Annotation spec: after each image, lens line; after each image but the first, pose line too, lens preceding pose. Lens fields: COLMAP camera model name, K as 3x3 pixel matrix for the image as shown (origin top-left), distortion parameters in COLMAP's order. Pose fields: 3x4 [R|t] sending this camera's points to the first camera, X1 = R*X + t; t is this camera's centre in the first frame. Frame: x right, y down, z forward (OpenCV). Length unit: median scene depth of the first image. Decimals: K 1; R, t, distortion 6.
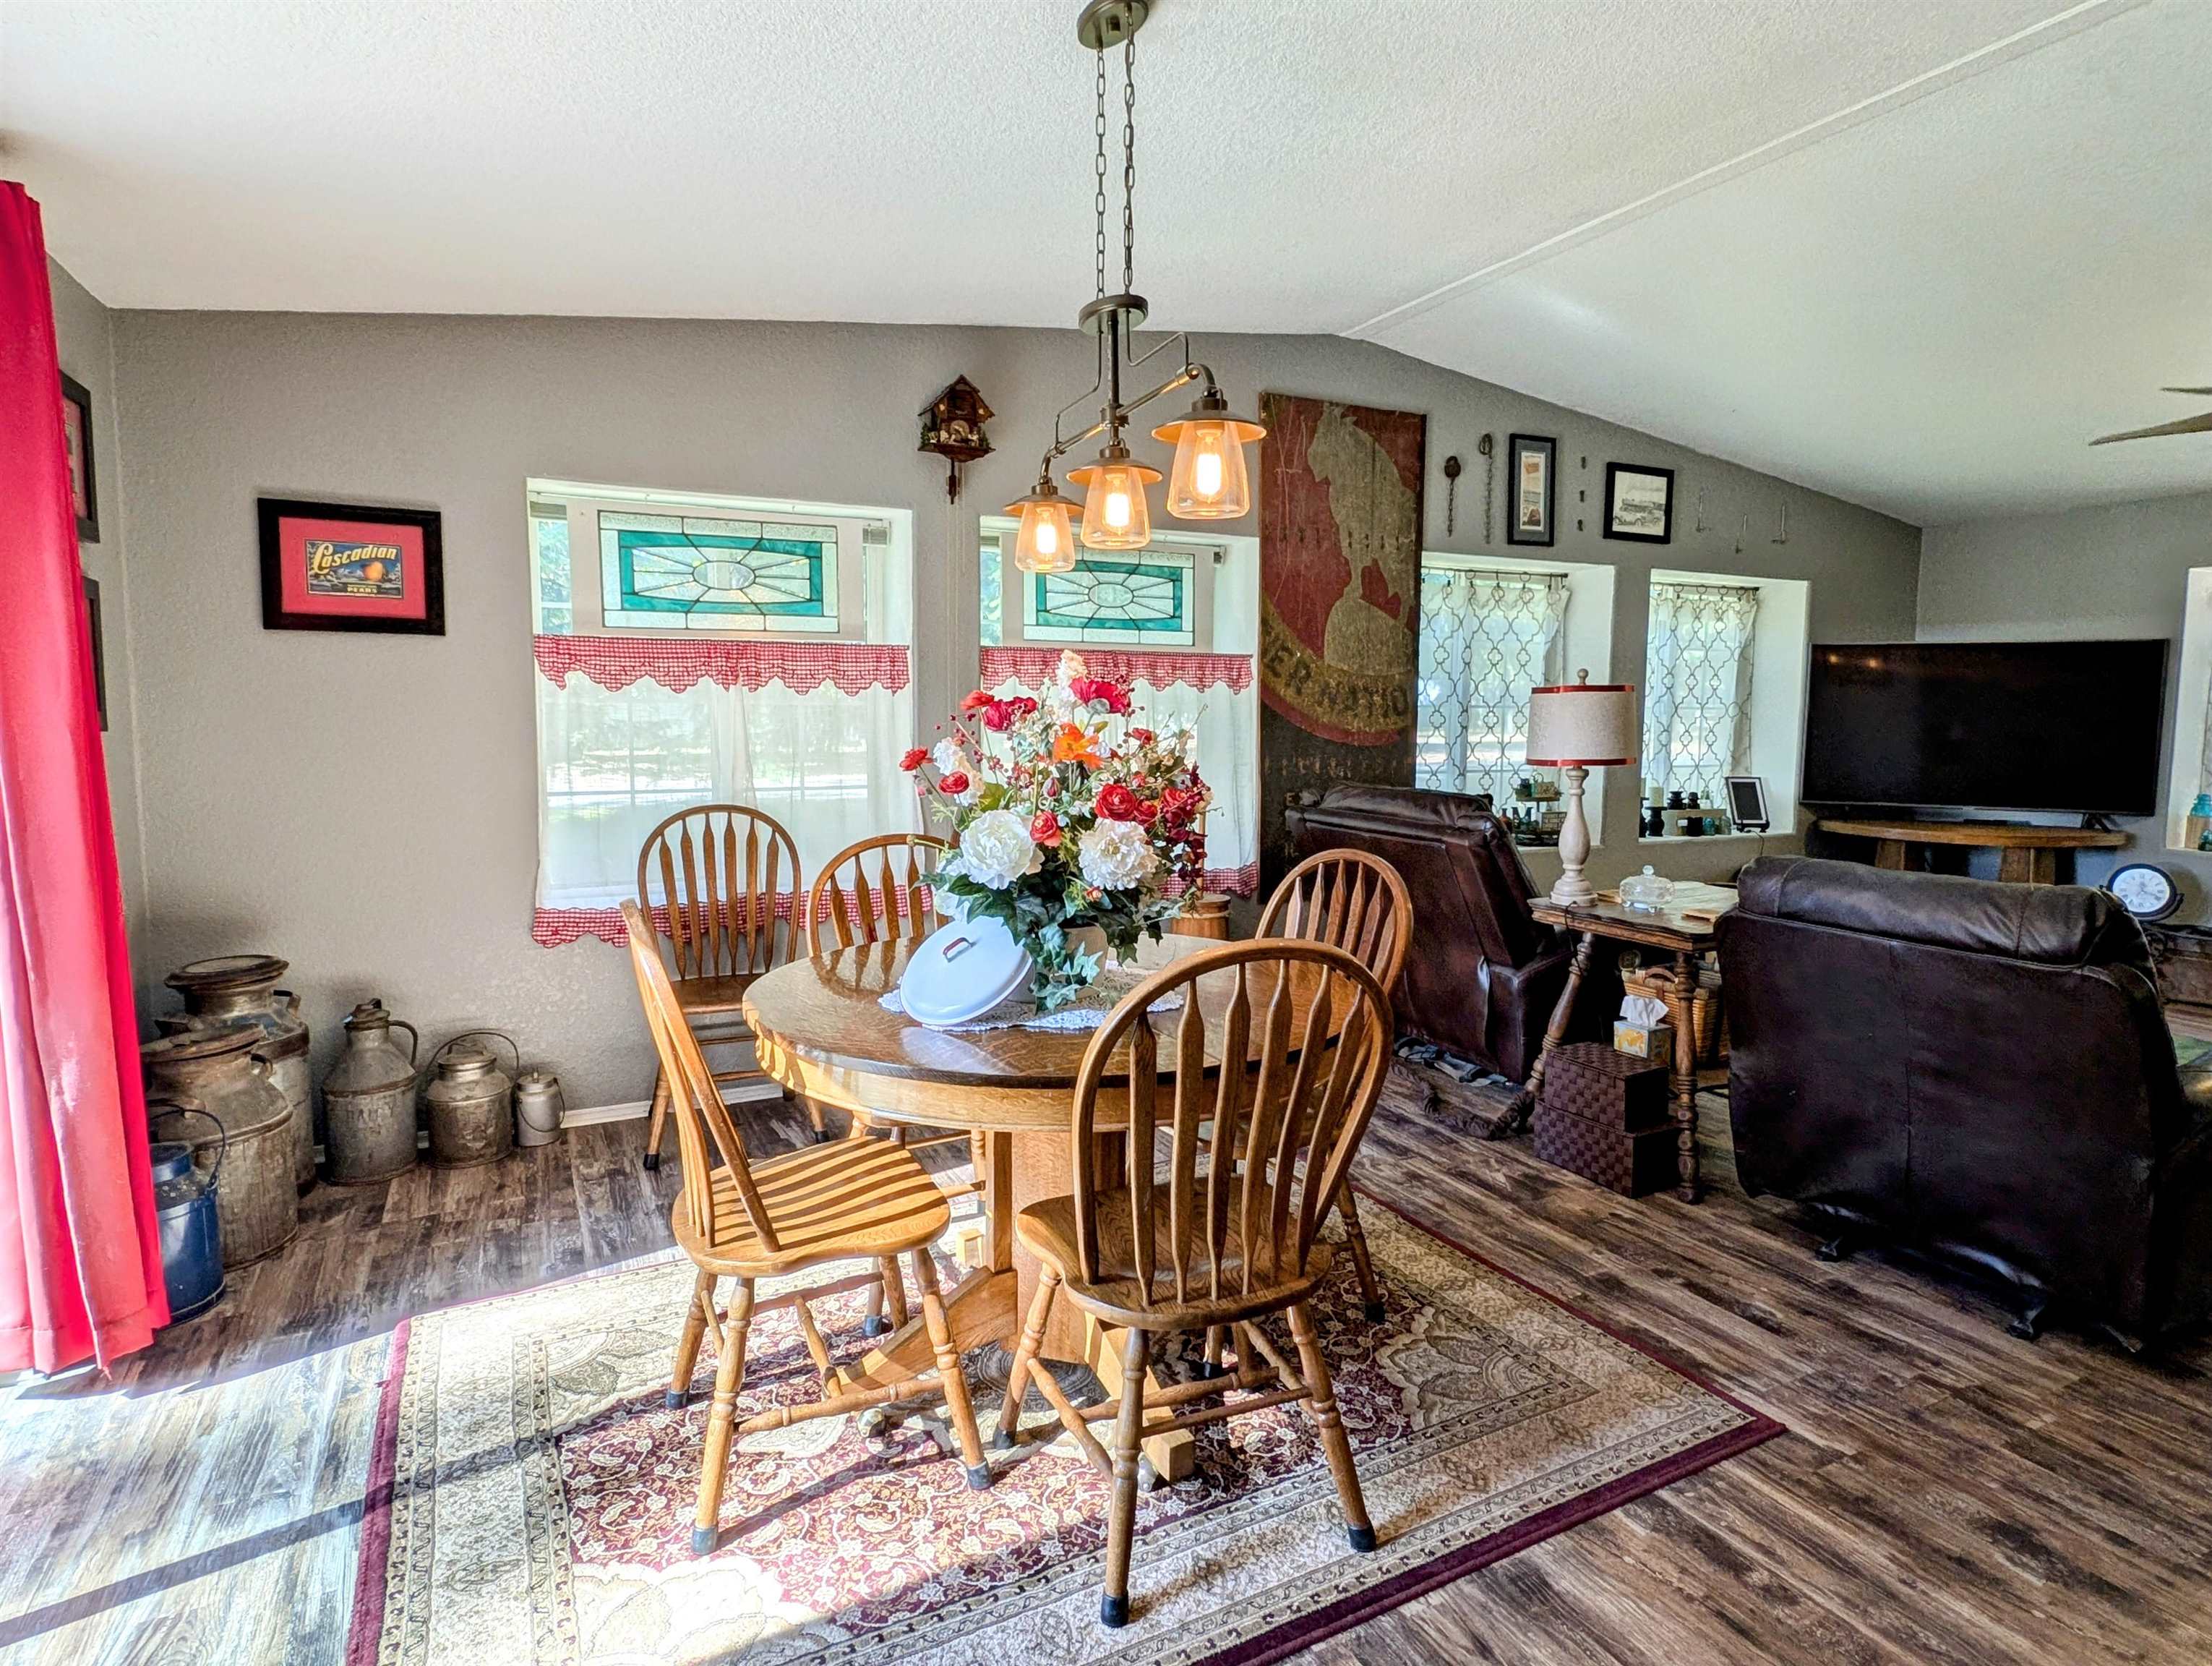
lens RADIAL K [[1134.1, 0, 1125.6], [0, 1134.1, 827.1], [0, 0, 1]] dist [0.013185, -0.009599]
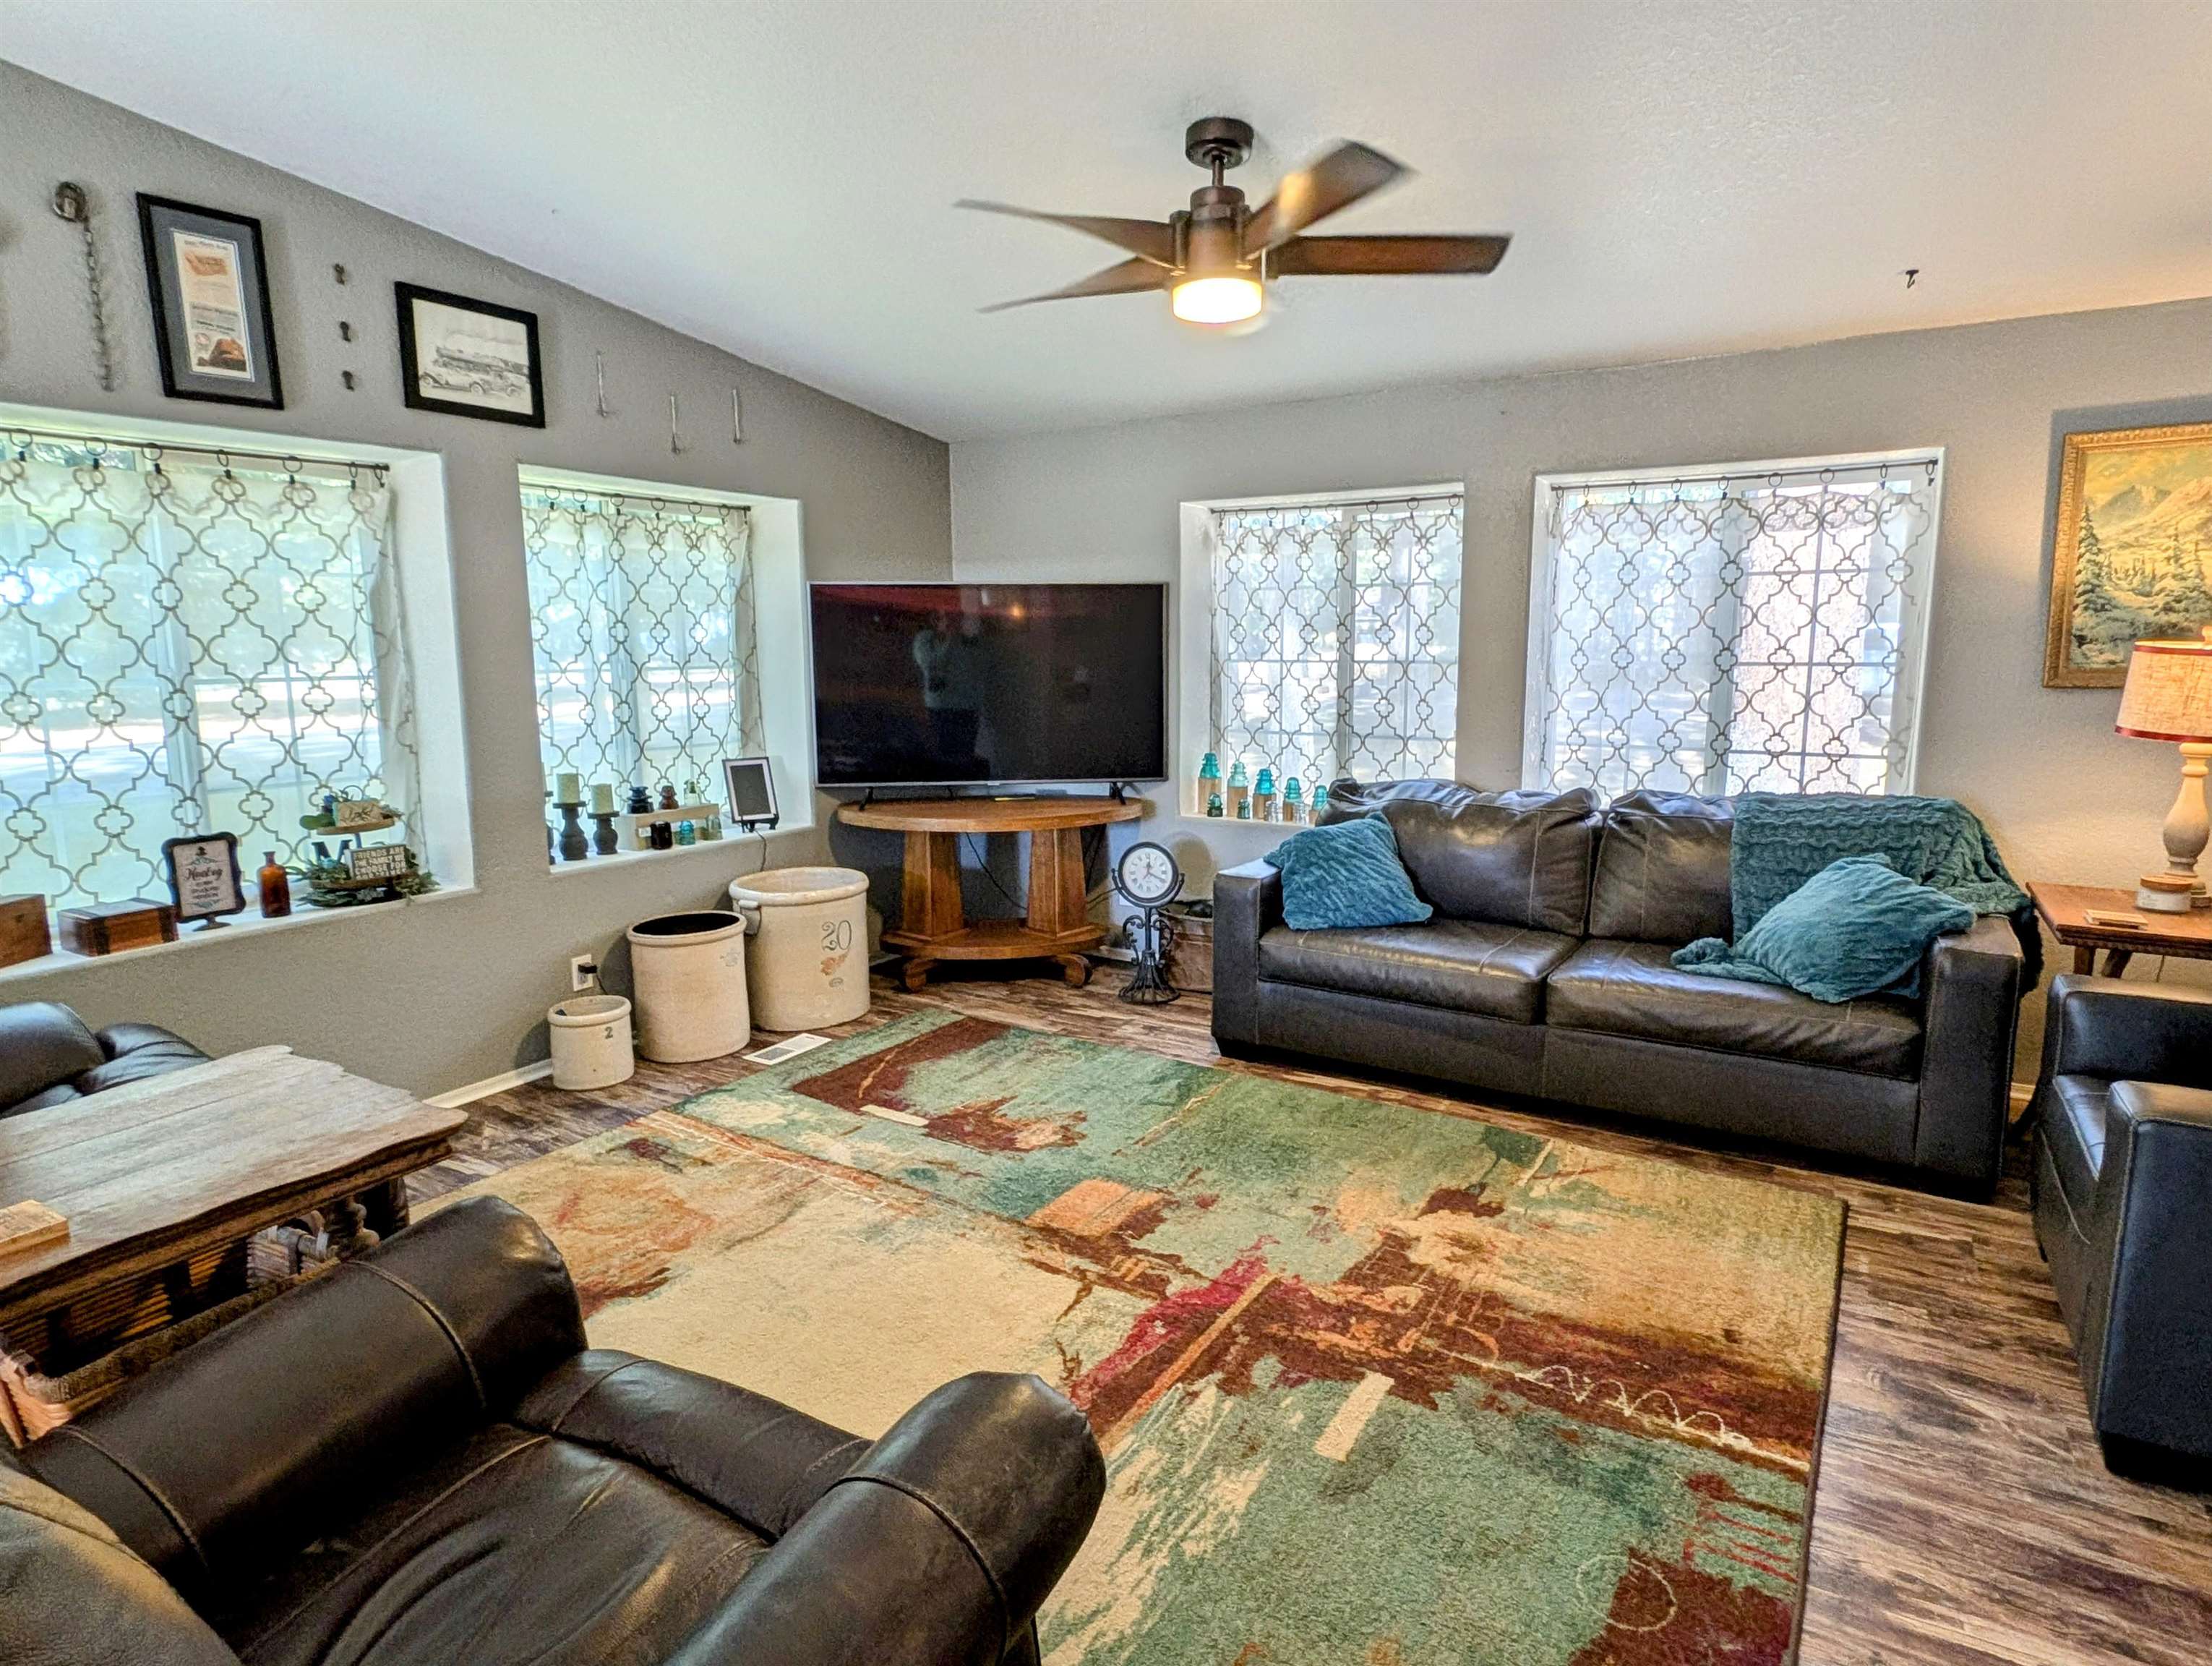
lens RADIAL K [[1180.8, 0, 1112.4], [0, 1180.8, 819.6], [0, 0, 1]] dist [0.010936, -0.008322]
pose [[0.848363, -0.090721, 0.521585, 0.377699], [0.066571, 0.995669, 0.064902, -0.043223], [-0.525213, -0.020338, 0.850727, 0.229552]]
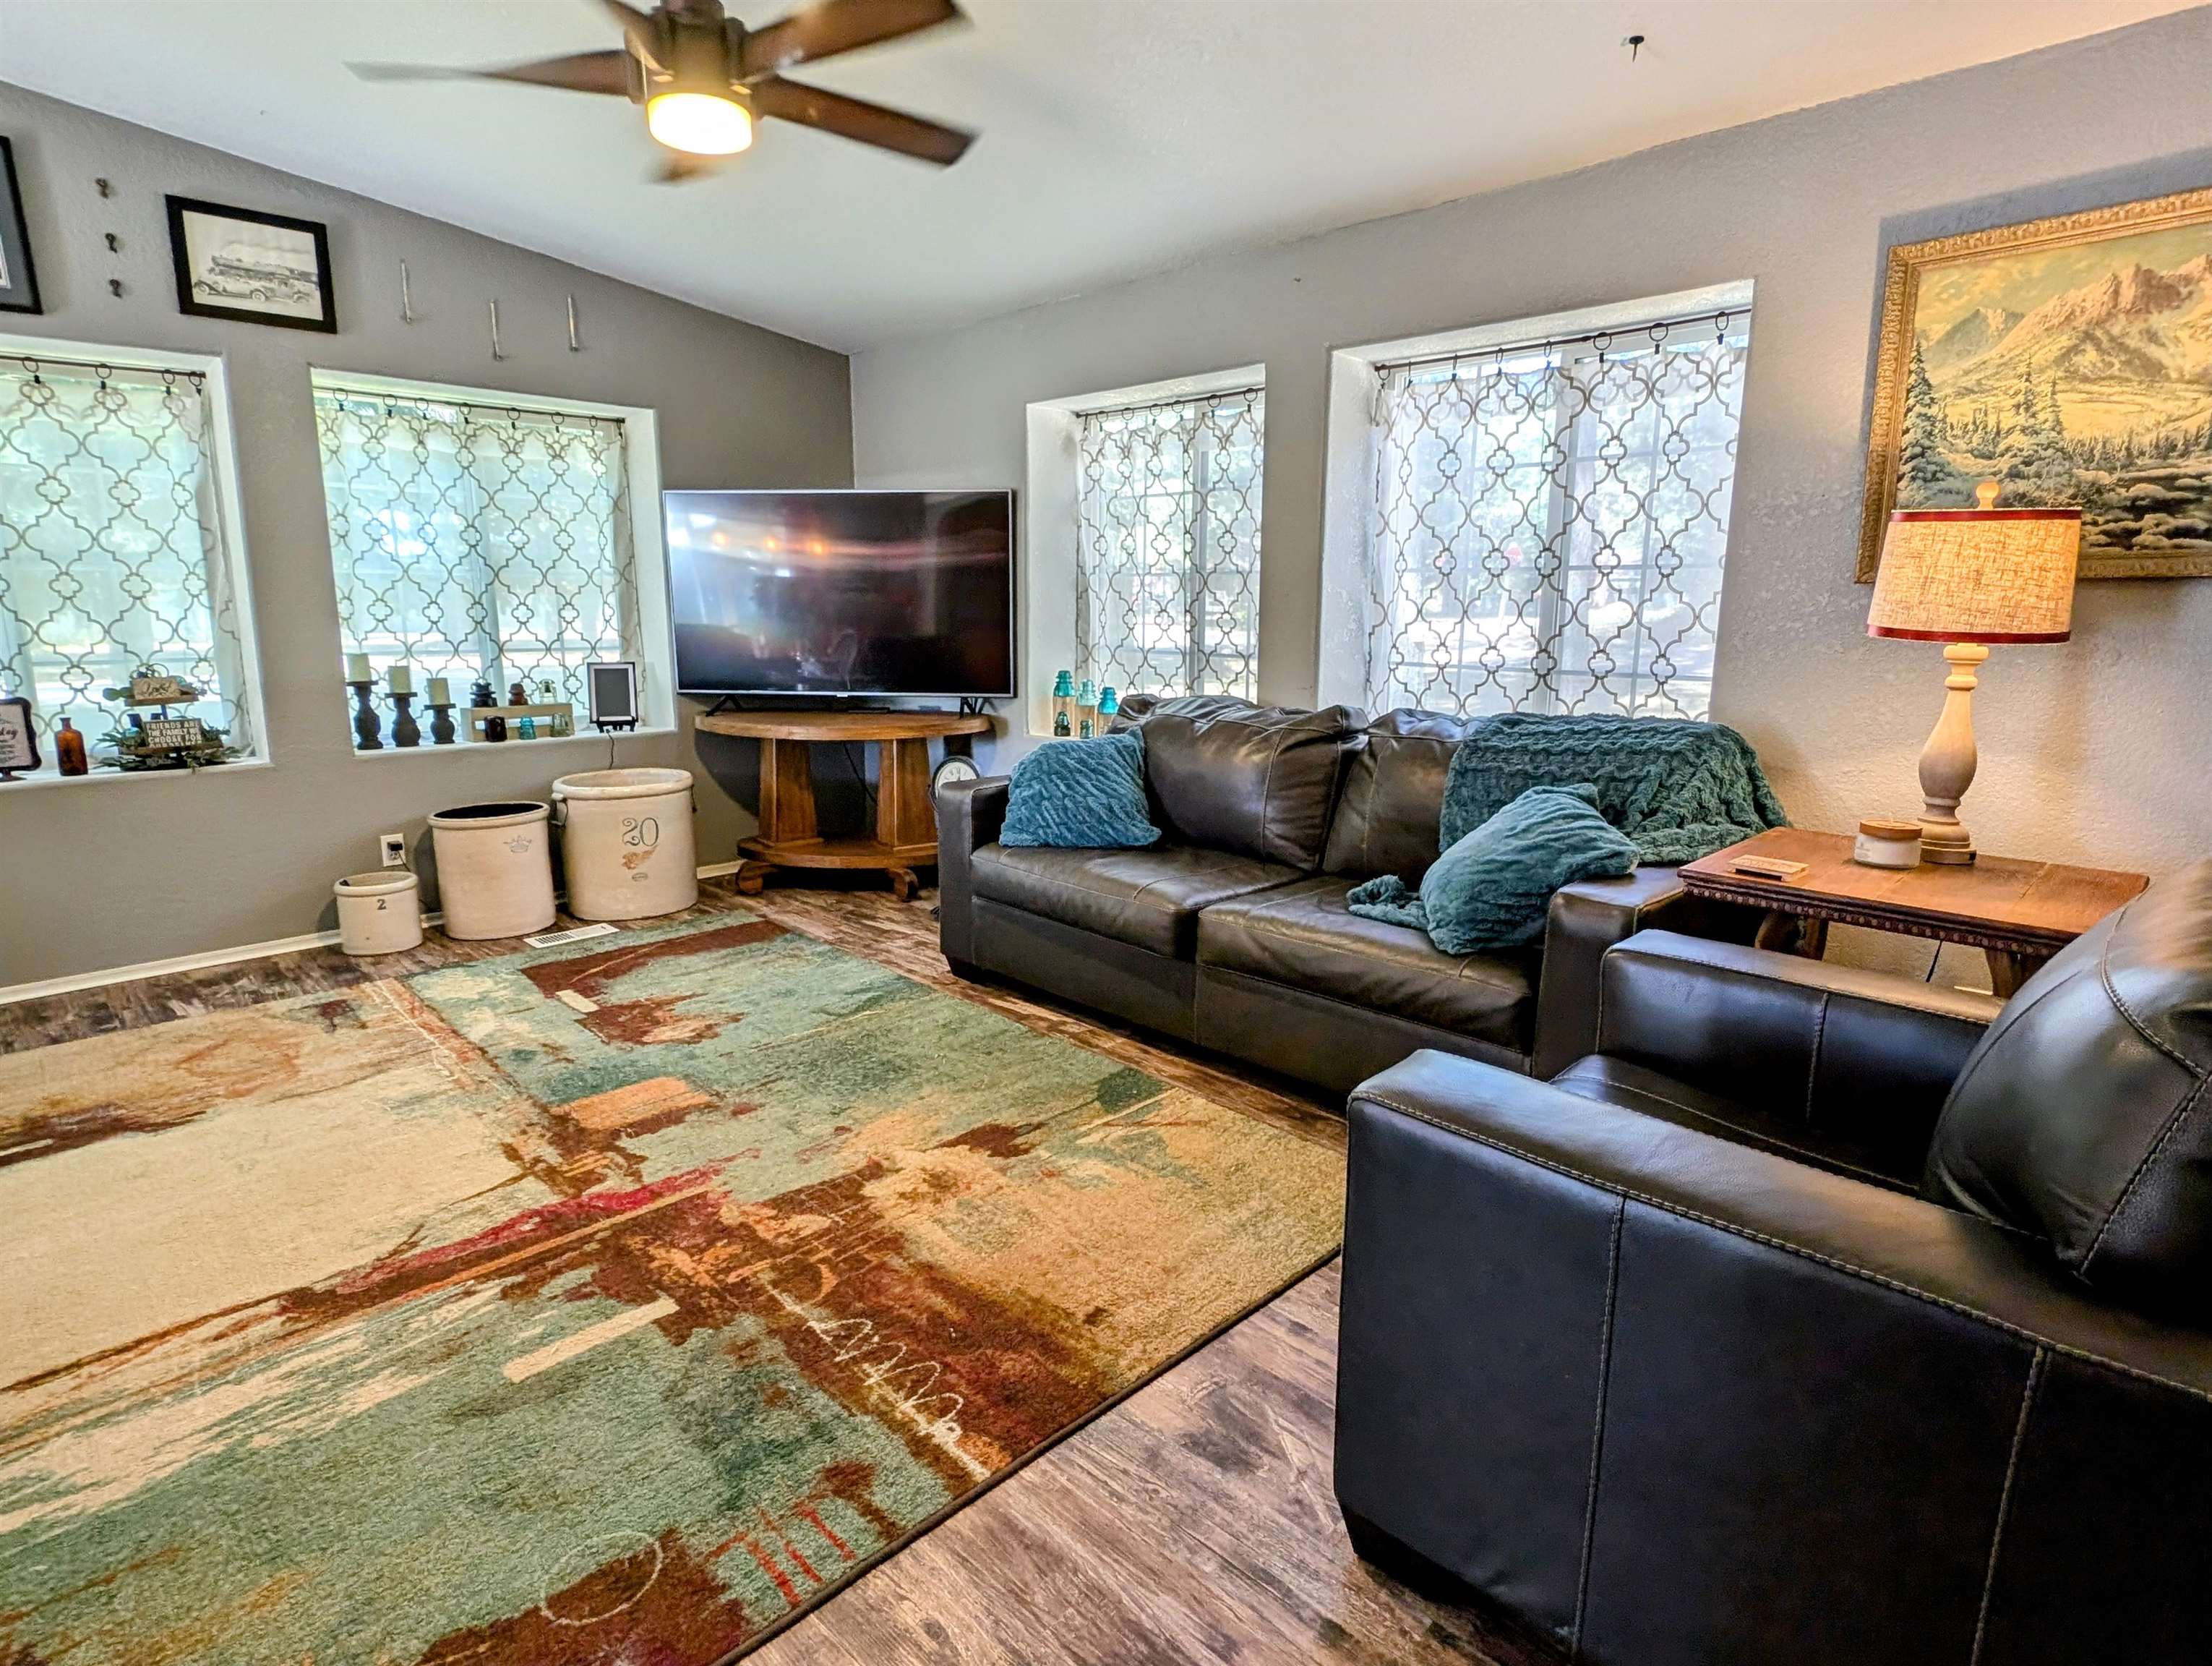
lens RADIAL K [[1134.1, 0, 1116.1], [0, 1134.1, 814.2], [0, 0, 1]] dist [0.013185, -0.009599]
pose [[0.945866, -0.063456, 0.318293, 0.692511], [0.036712, 0.995325, 0.089336, 0.003605], [-0.322474, -0.072815, 0.943774, 0.151330]]
